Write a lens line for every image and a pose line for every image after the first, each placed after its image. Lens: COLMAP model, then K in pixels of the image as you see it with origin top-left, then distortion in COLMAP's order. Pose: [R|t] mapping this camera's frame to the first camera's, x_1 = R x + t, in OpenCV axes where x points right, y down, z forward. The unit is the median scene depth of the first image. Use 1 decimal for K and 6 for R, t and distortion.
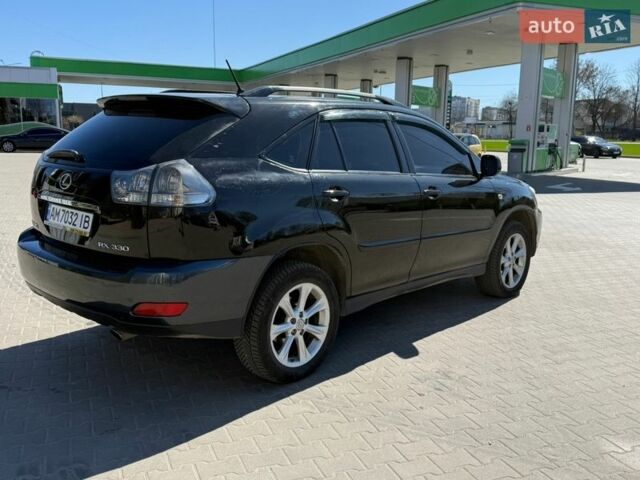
lens RADIAL K [[615.2, 0, 320.0], [0, 615.2, 252.8], [0, 0, 1]] dist [0.153431, -0.275561]
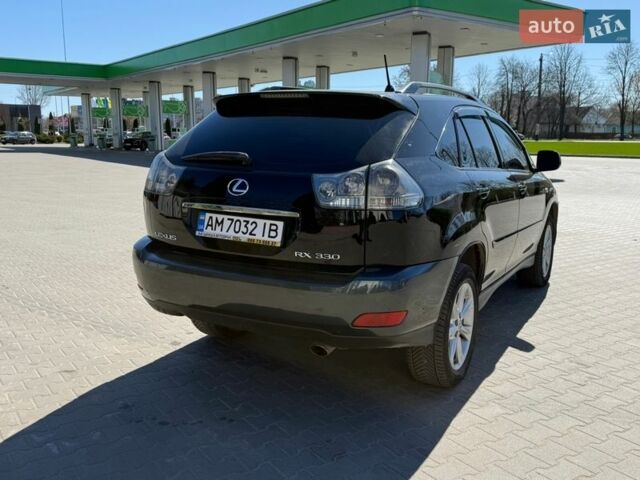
lens RADIAL K [[615.2, 0, 320.0], [0, 615.2, 252.8], [0, 0, 1]] dist [0.153431, -0.275561]
pose [[0.970613, -0.053142, 0.234703, -0.453001], [0.052963, 0.998571, 0.007070, -0.017067], [-0.234744, 0.005569, 0.972041, 0.092116]]
